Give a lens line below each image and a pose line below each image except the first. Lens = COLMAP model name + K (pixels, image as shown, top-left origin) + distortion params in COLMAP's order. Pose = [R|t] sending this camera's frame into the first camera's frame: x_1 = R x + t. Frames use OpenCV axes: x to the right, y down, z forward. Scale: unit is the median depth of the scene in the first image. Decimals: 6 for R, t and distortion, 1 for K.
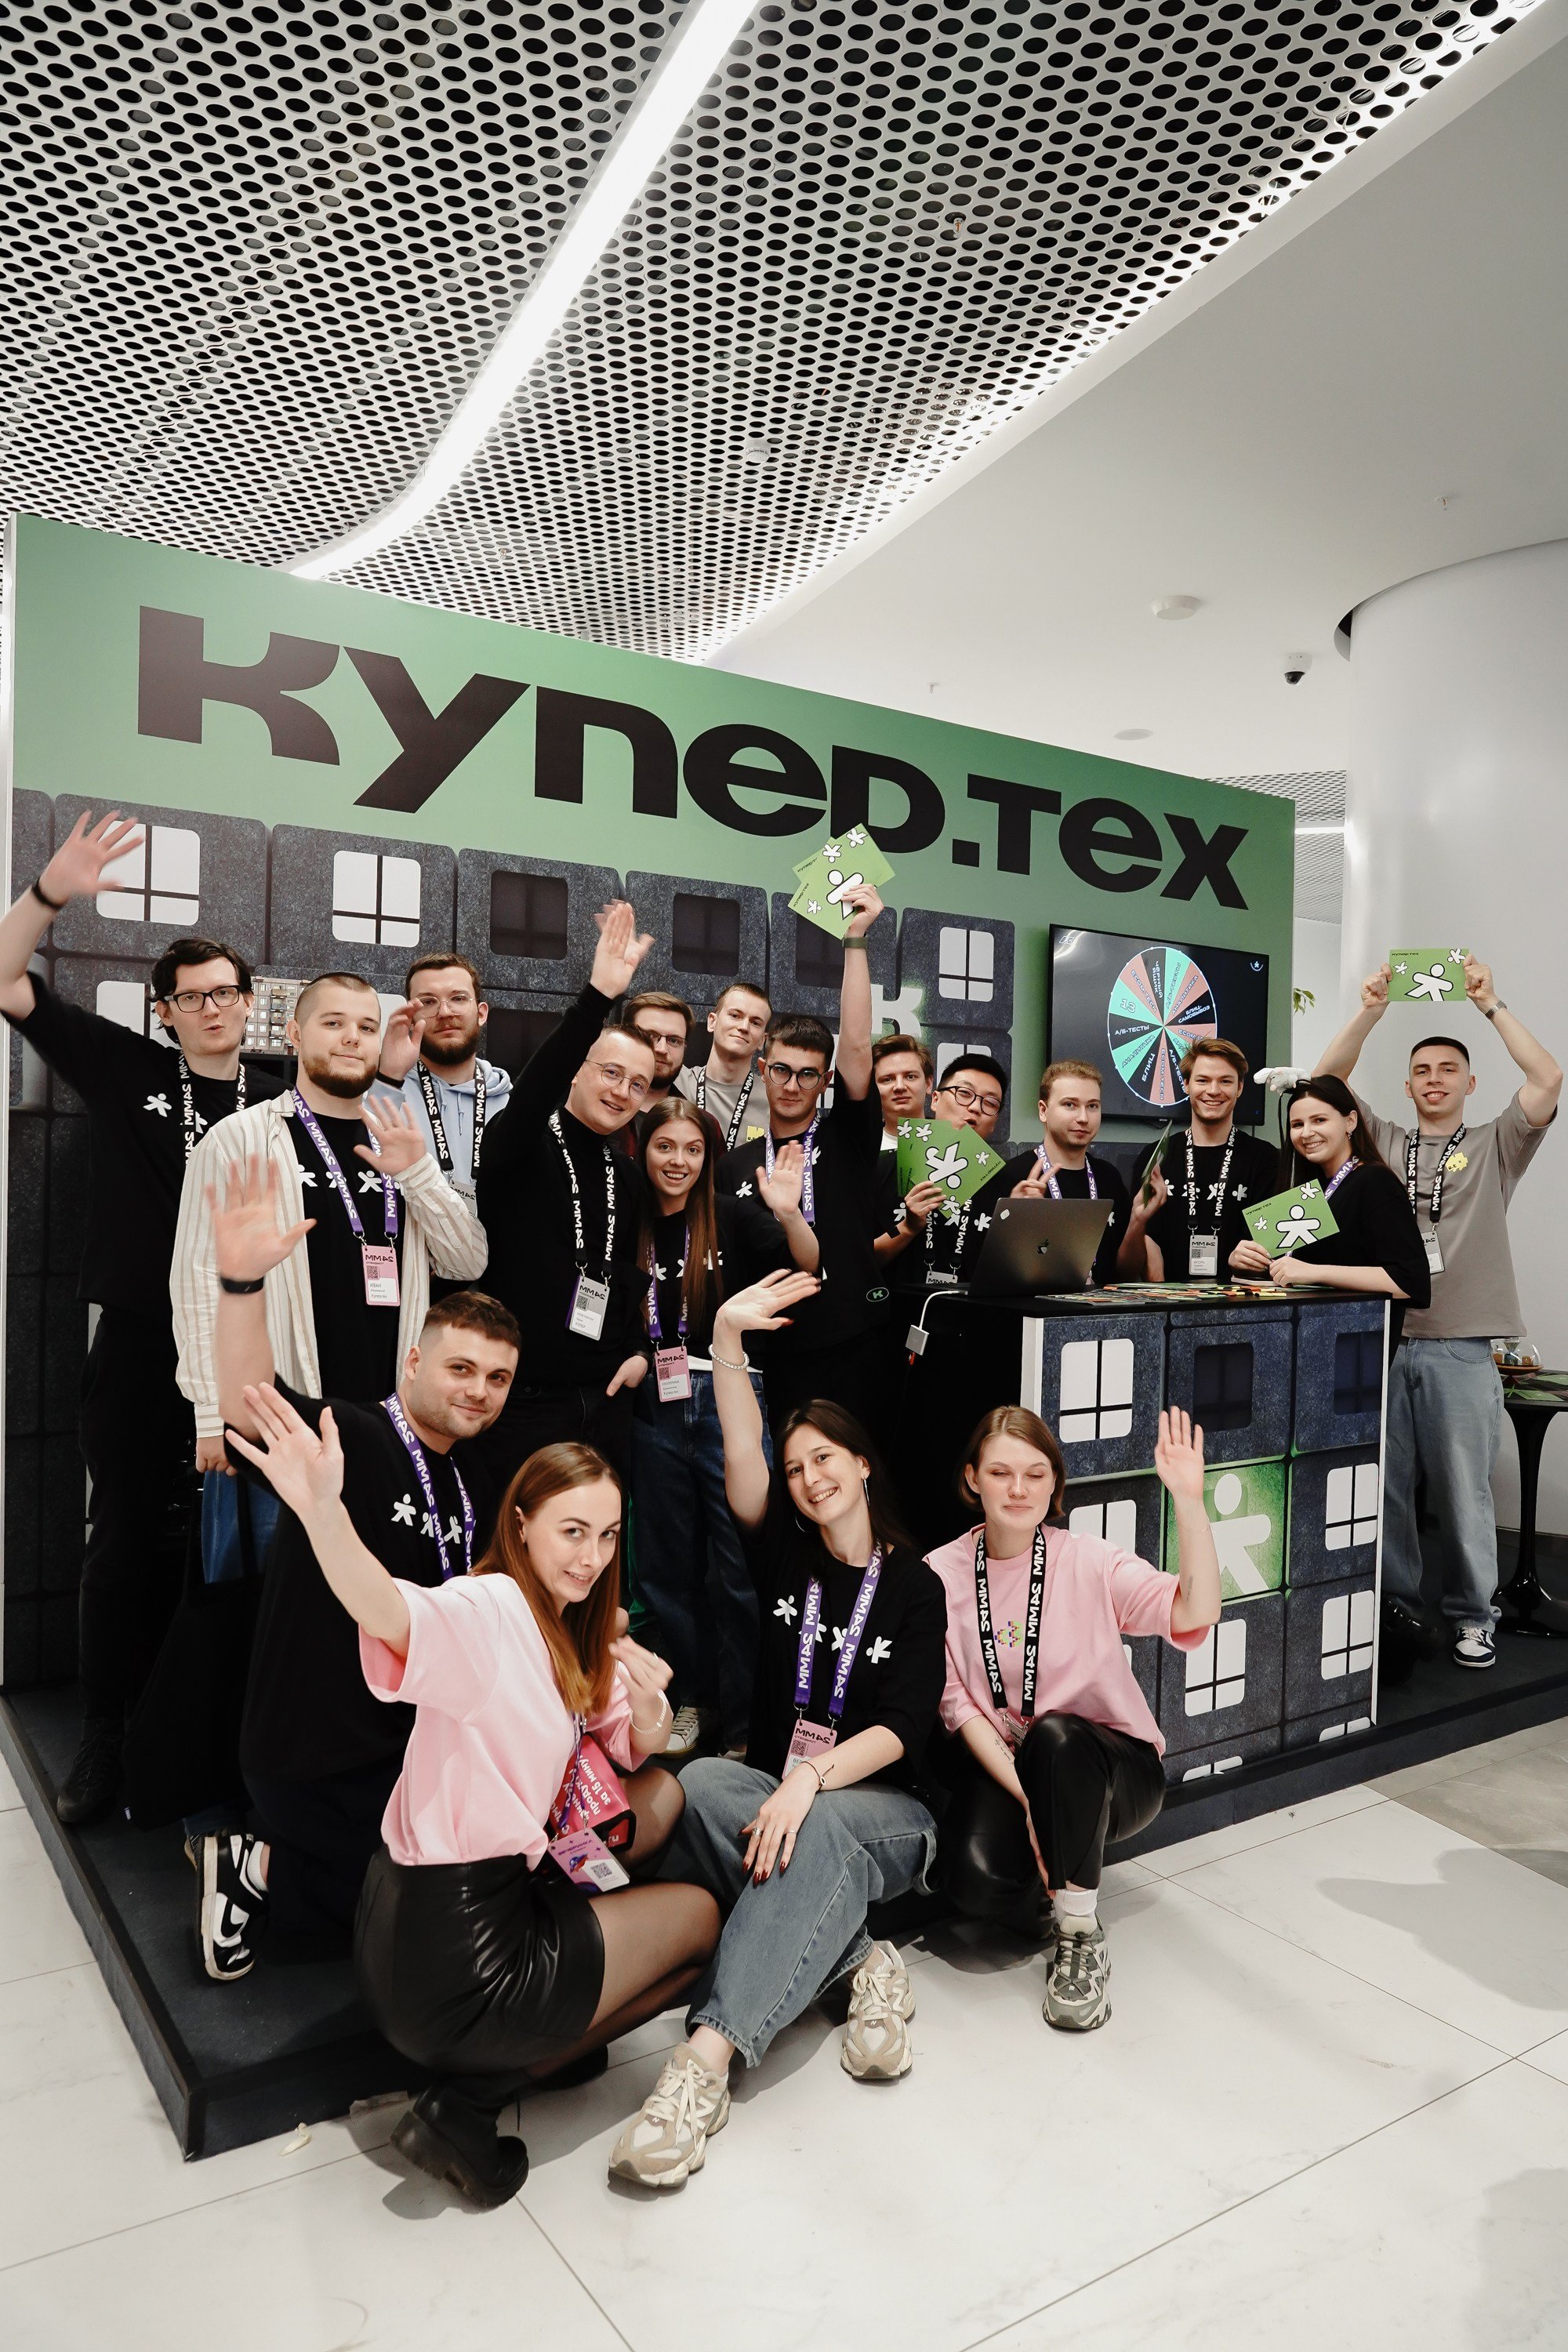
lens RADIAL K [[1568.8, 0, 797.5], [0, 1568.8, 1177.6], [0, 0, 1]] dist [-0.016200, 0.007078]
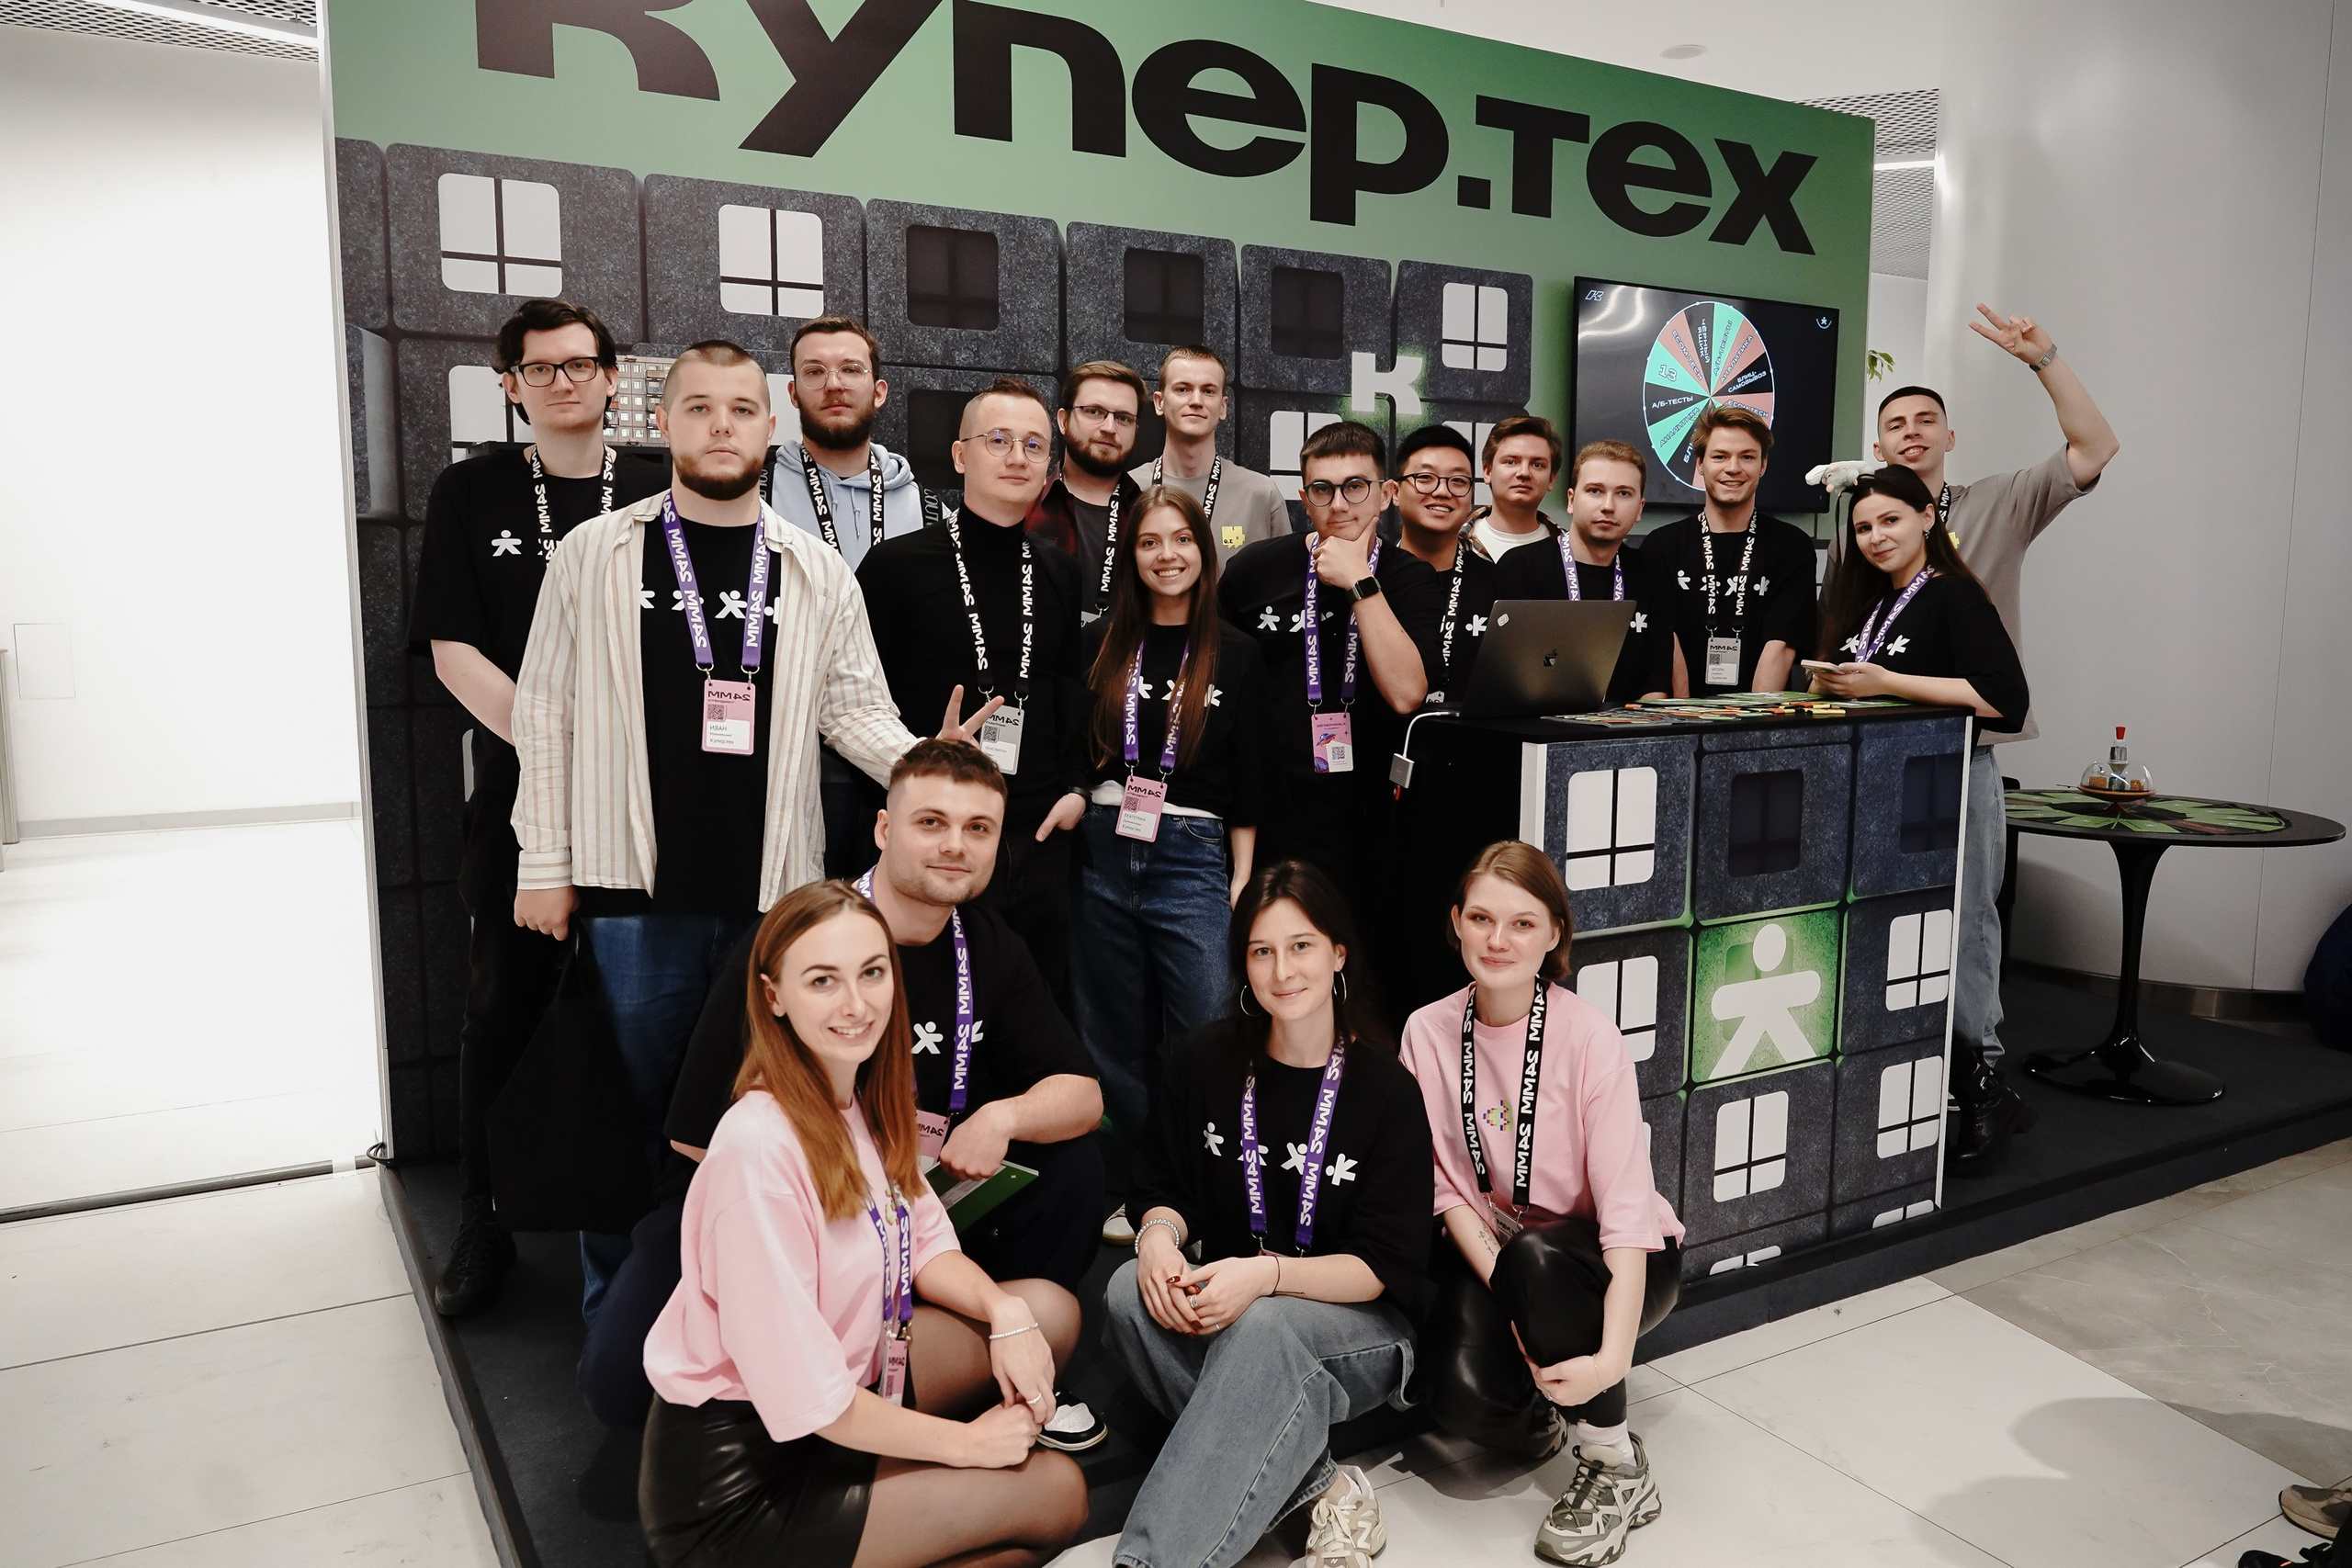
lens RADIAL K [[1690.4, 0, 1211.9], [0, 1690.4, 773.3], [0, 0, 1]] dist [-0.014745, 0.003800]
pose [[0.997970, -0.009770, -0.062938, 0.028132], [0.016622, 0.993871, 0.109286, 0.003187], [0.061485, -0.110111, 0.992016, 0.075506]]
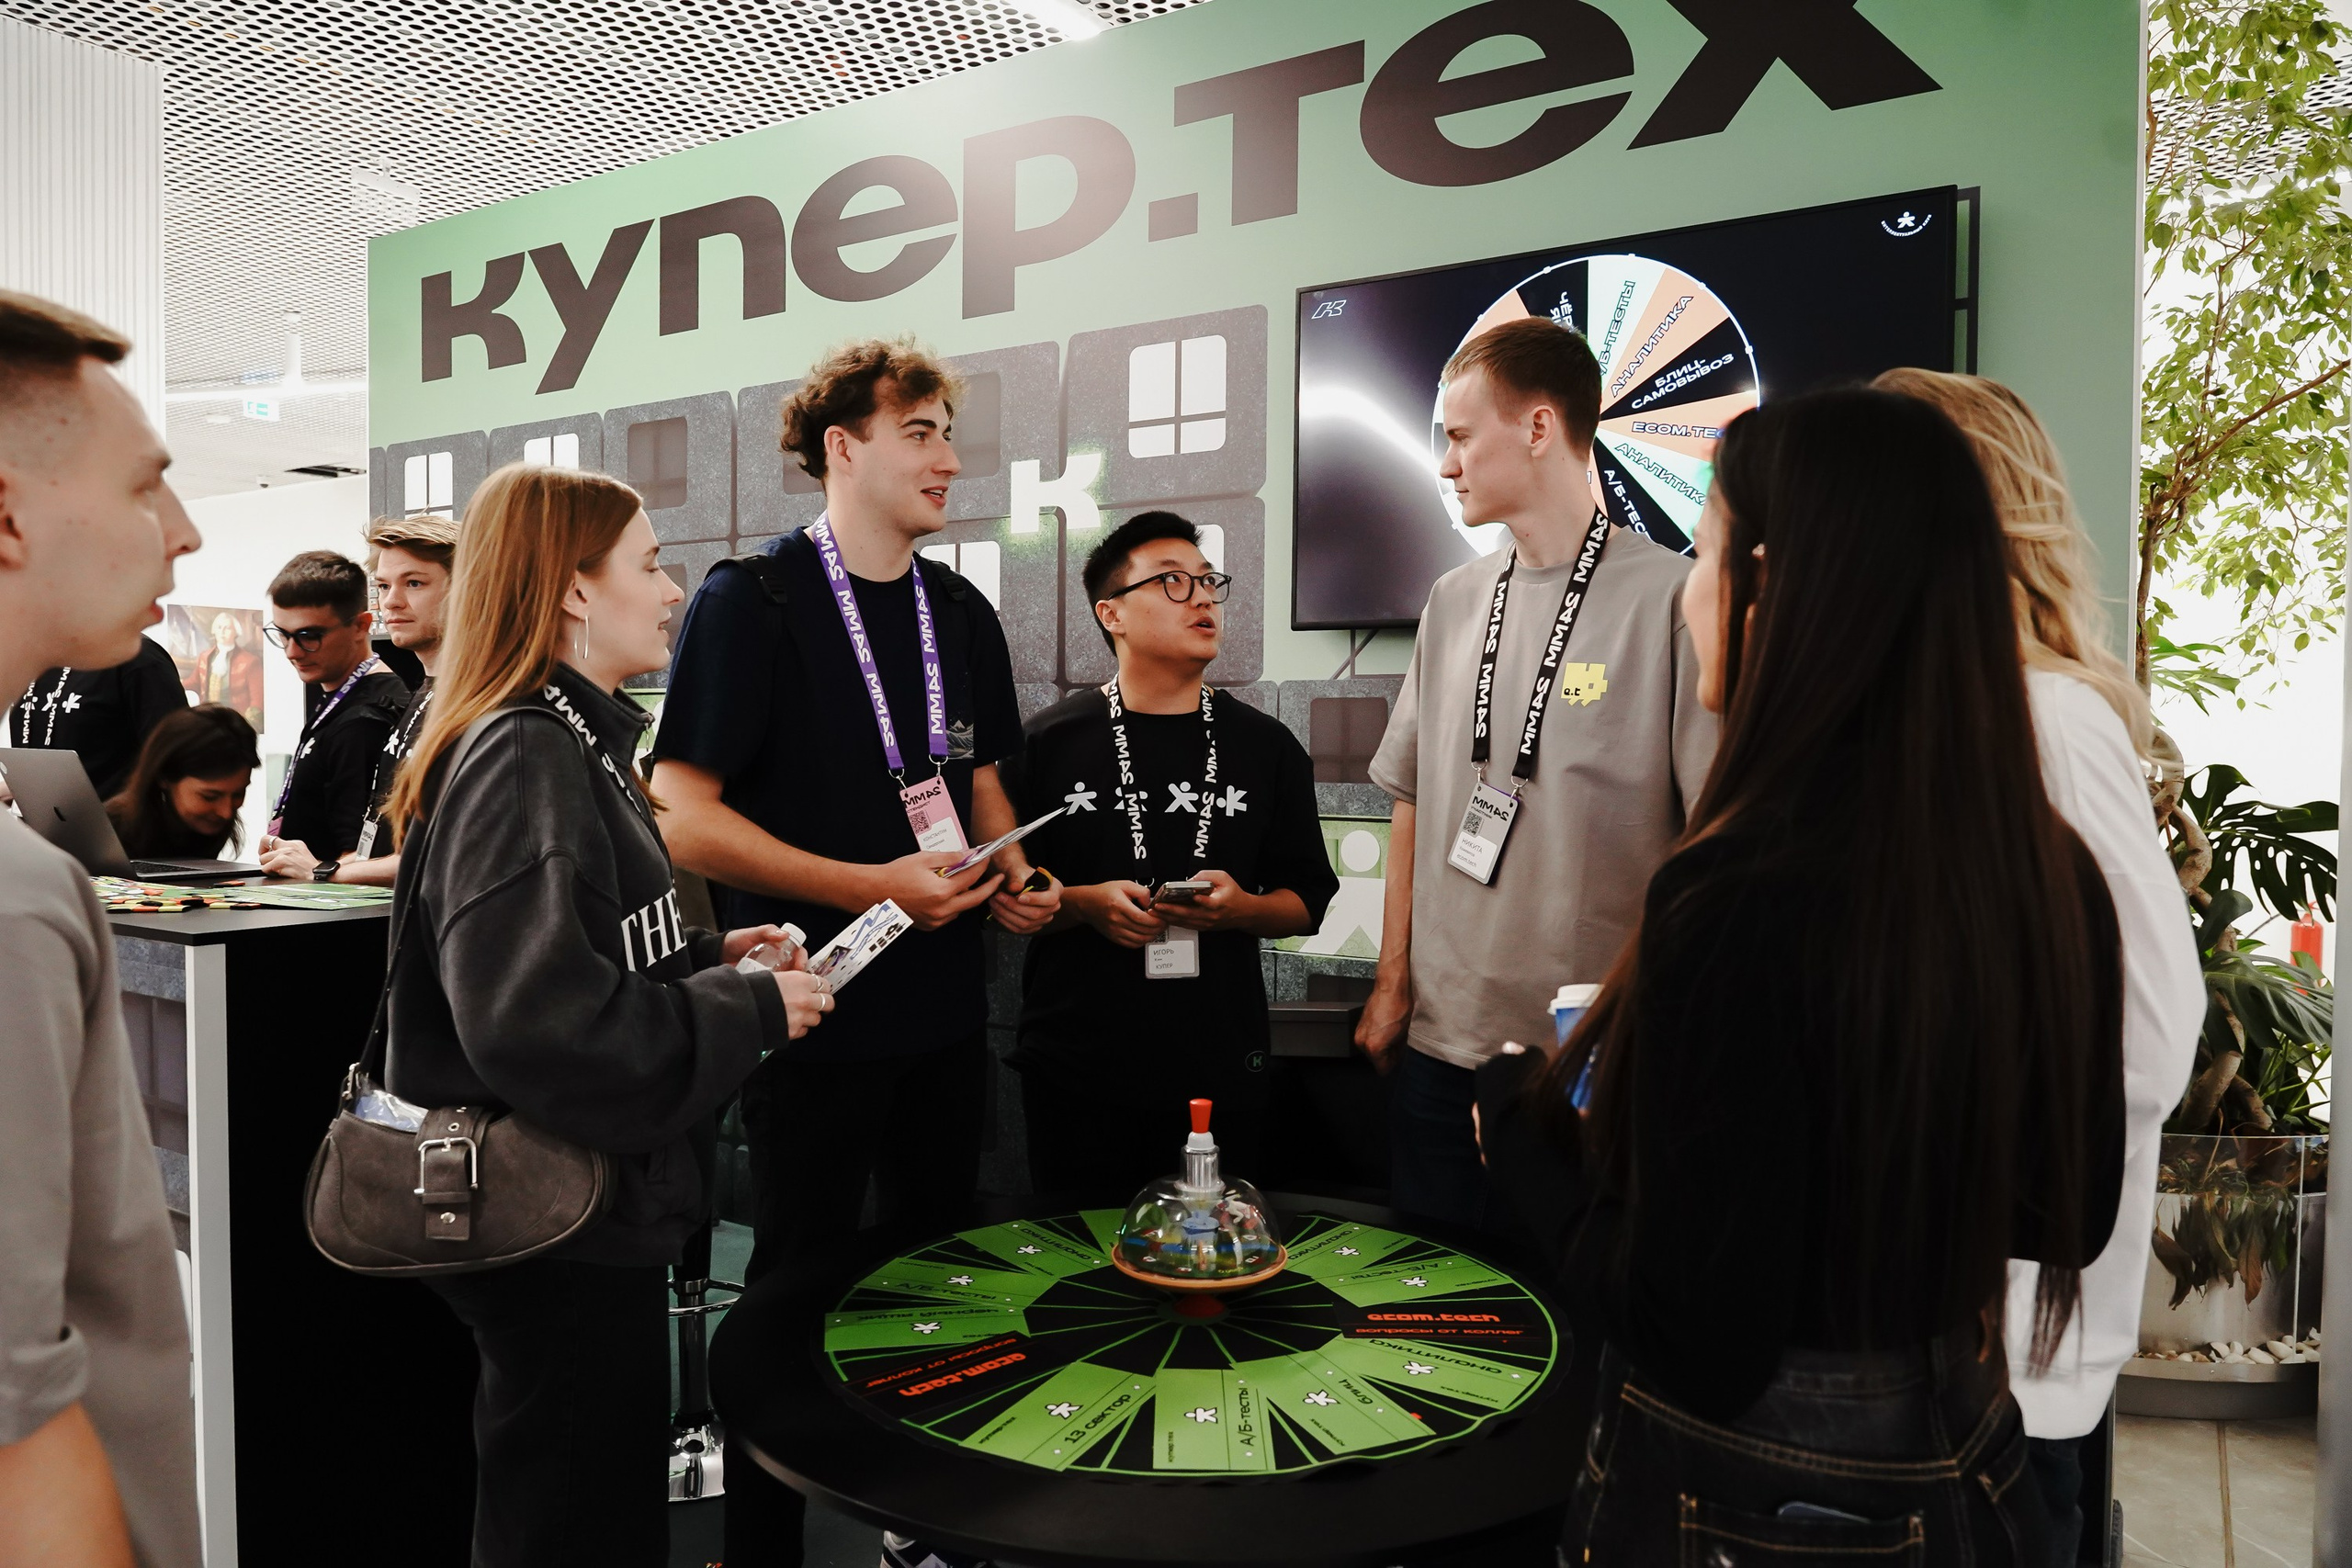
lens RADIAL K [[1568.7, 0, 1181.4], [0, 1568.7, 786.1], [0, 0, 1]] dist [-0.016200, 0.007078]
pose [[0.398488, 0.010127, -0.917118, 0.922287], [-0.012797, 0.999903, 0.005480, 0.018243], [0.917084, 0.009552, 0.398579, 1.037040]]
